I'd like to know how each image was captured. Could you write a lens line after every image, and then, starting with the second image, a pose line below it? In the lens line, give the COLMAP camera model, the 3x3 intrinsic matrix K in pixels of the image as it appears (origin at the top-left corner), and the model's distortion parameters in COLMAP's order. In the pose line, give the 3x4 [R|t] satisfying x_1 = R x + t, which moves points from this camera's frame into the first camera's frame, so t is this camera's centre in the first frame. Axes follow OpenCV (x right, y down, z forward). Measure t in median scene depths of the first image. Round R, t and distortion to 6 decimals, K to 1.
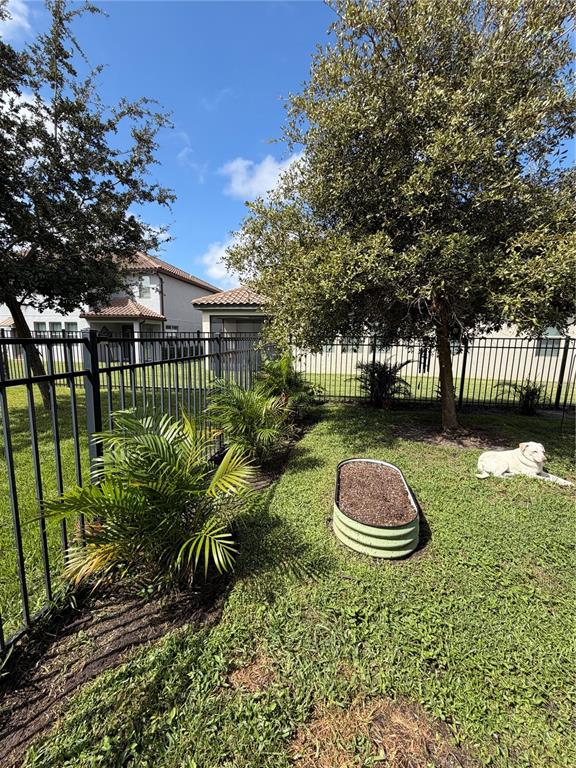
lens RADIAL K [[308.5, 0, 288.0], [0, 308.5, 381.1], [0, 0, 1]] dist [0.001738, 0.000462]
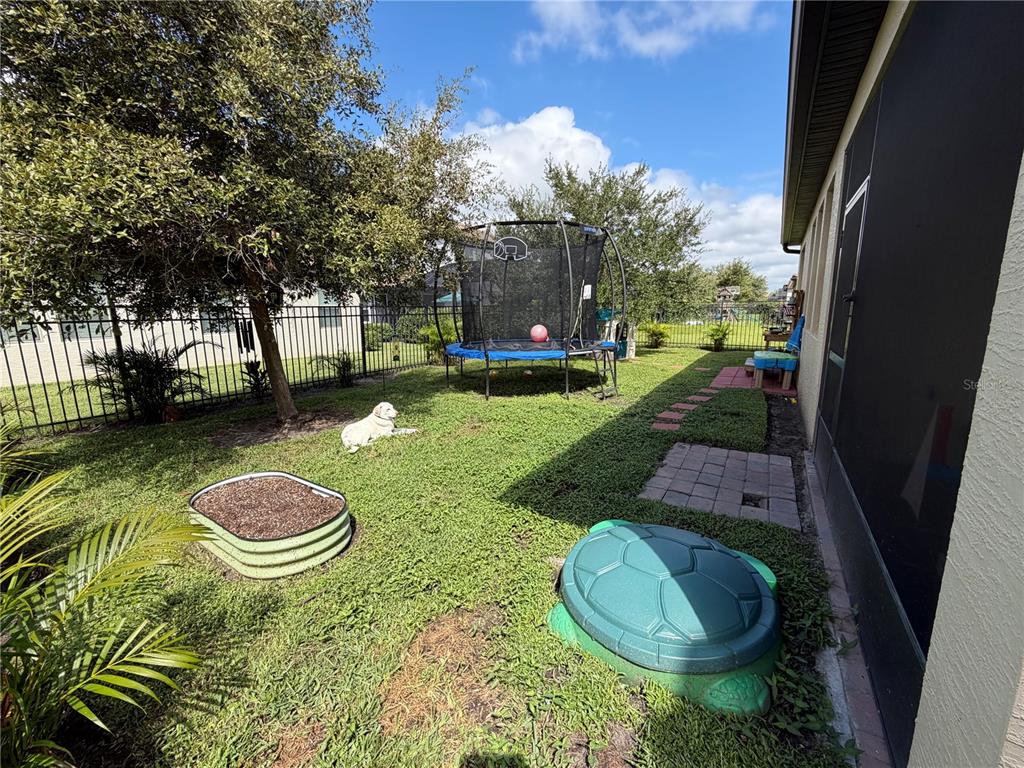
lens RADIAL K [[411.3, 0, 513.8], [0, 411.3, 385.1], [0, 0, 1]] dist [0.001738, 0.000462]
pose [[0.396630, -0.184854, 0.899174, -0.198295], [0.149560, 0.979440, 0.135384, 0.011143], [-0.905713, 0.080783, 0.416122, 0.012397]]
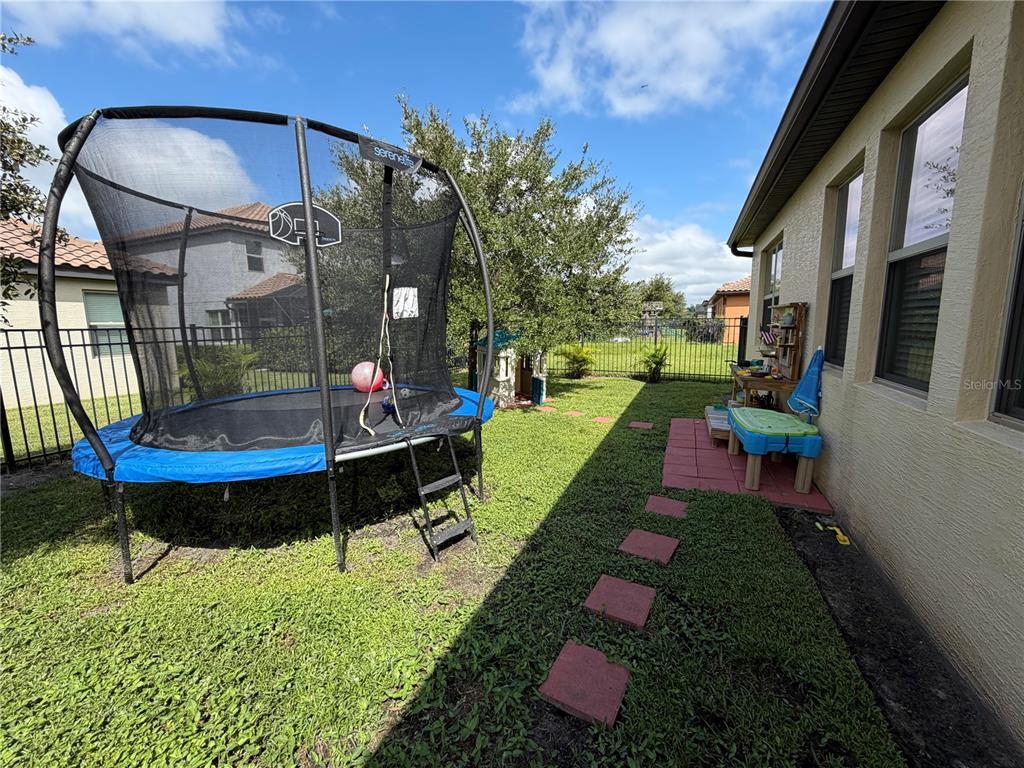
lens RADIAL K [[411.3, 0, 512.7], [0, 411.3, 389.7], [0, 0, 1]] dist [0.001738, 0.000462]
pose [[0.249439, -0.172356, 0.952929, 0.637354], [0.155090, 0.978442, 0.136375, -0.002567], [-0.955891, 0.113772, 0.270792, 0.030455]]
